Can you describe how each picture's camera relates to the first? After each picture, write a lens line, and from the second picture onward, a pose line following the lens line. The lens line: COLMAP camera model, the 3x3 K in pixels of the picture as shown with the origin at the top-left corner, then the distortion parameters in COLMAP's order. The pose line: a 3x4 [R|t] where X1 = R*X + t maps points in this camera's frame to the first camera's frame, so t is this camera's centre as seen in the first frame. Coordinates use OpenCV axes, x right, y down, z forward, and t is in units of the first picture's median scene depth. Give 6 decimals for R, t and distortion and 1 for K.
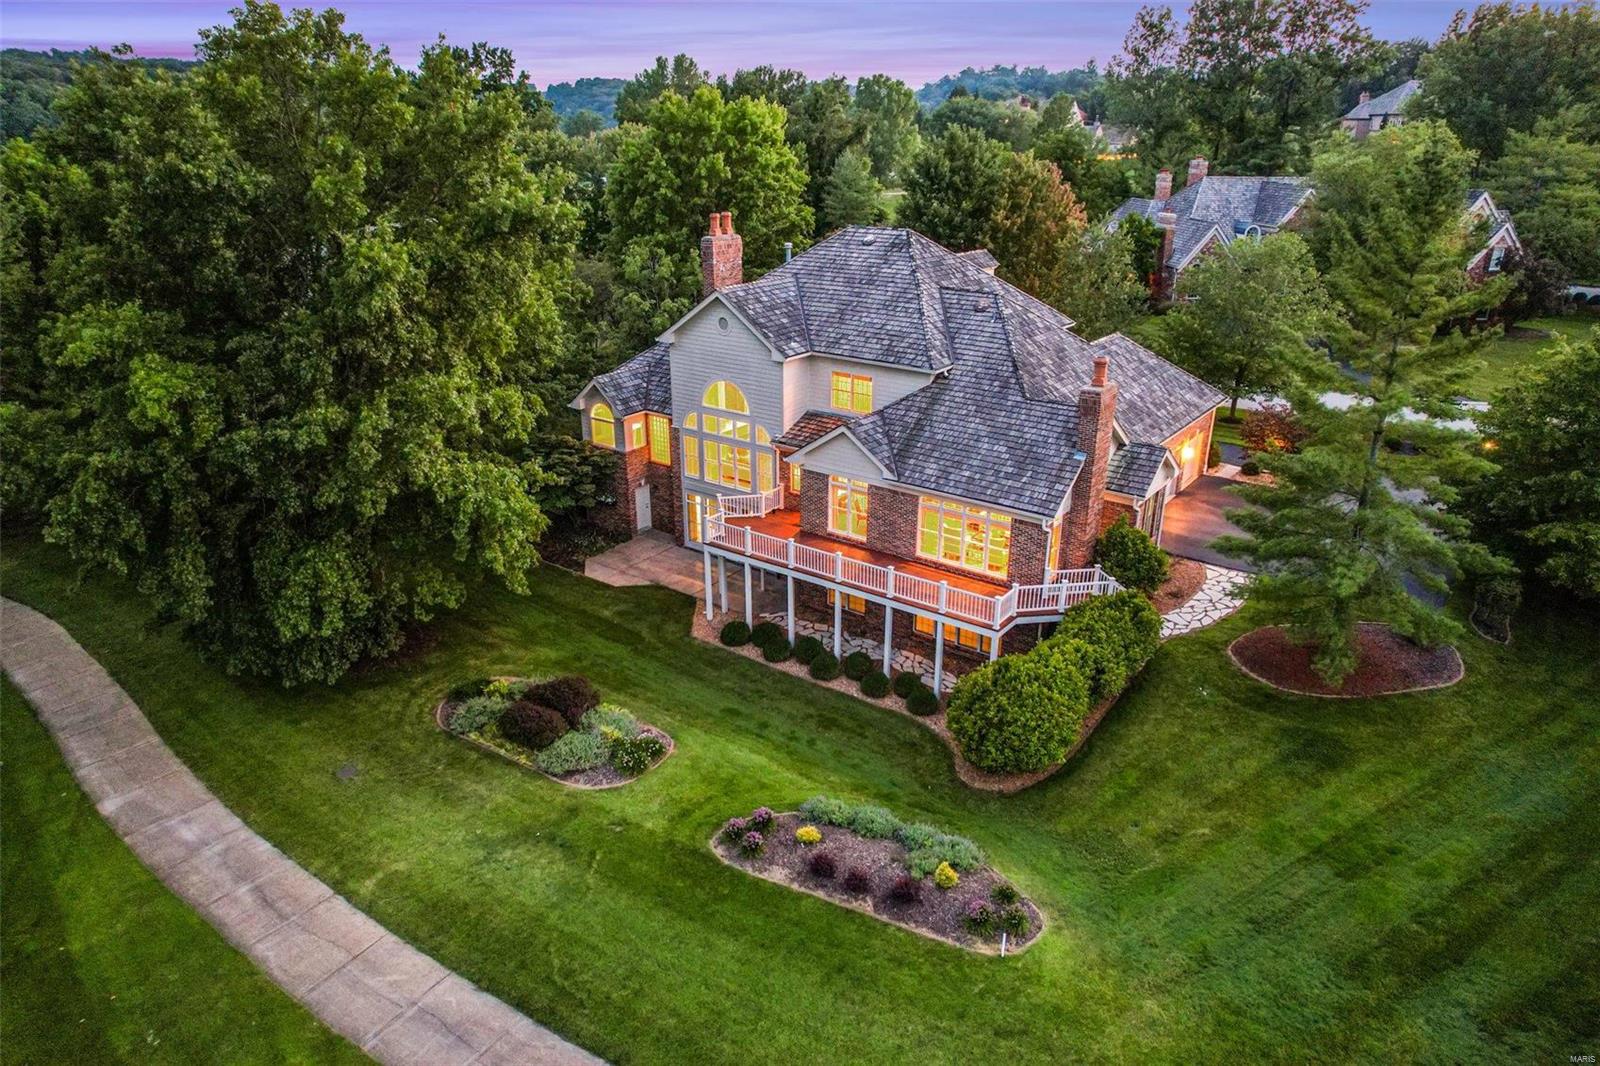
lens RADIAL K [[1020.0, 0, 803.4], [0, 1020.0, 539.7], [0, 0, 1]] dist [-0.076110, 0.069701]
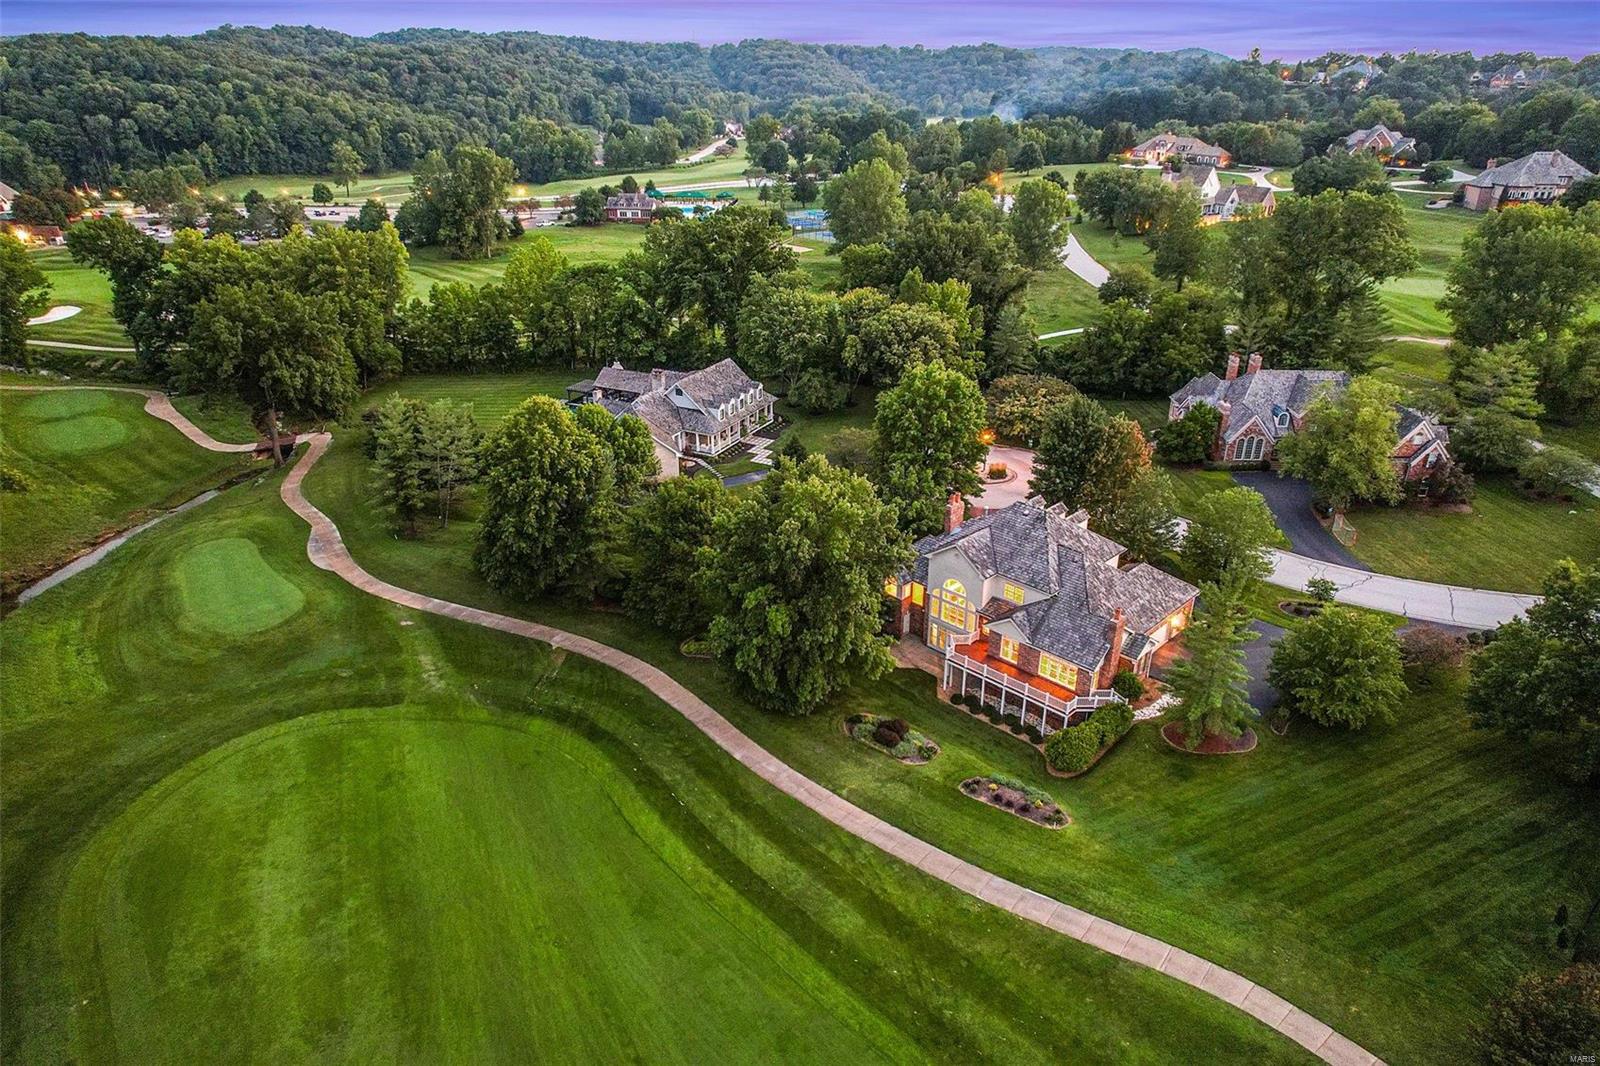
lens RADIAL K [[1020.0, 0, 803.4], [0, 1020.0, 539.7], [0, 0, 1]] dist [-0.076110, 0.069701]
pose [[0.990546, 0.059836, -0.123443, -0.169722], [-0.053285, 0.997024, 0.055704, -0.431982], [0.126409, -0.048600, 0.990787, -1.505708]]
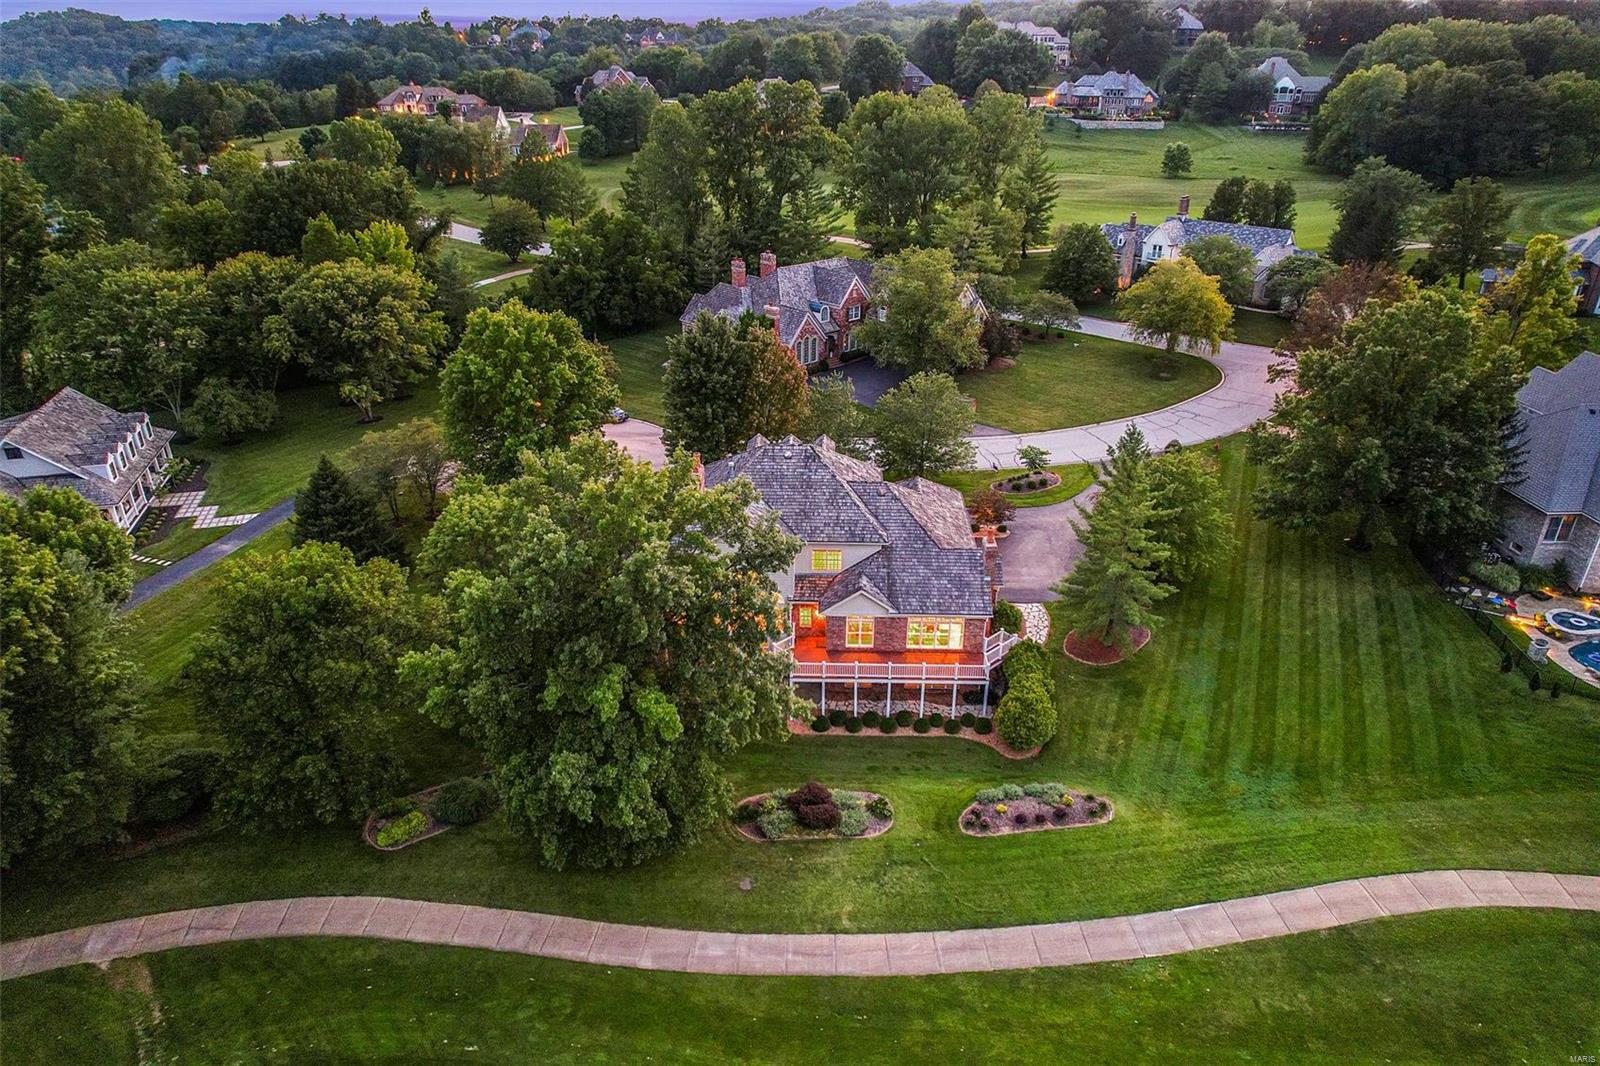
lens RADIAL K [[1020.0, 0, 803.4], [0, 1020.0, 539.7], [0, 0, 1]] dist [-0.076110, 0.069701]
pose [[0.817596, -0.249238, 0.519055, -0.994569], [0.214454, 0.968415, 0.127210, -0.471788], [-0.534366, 0.007306, 0.845222, -0.444015]]
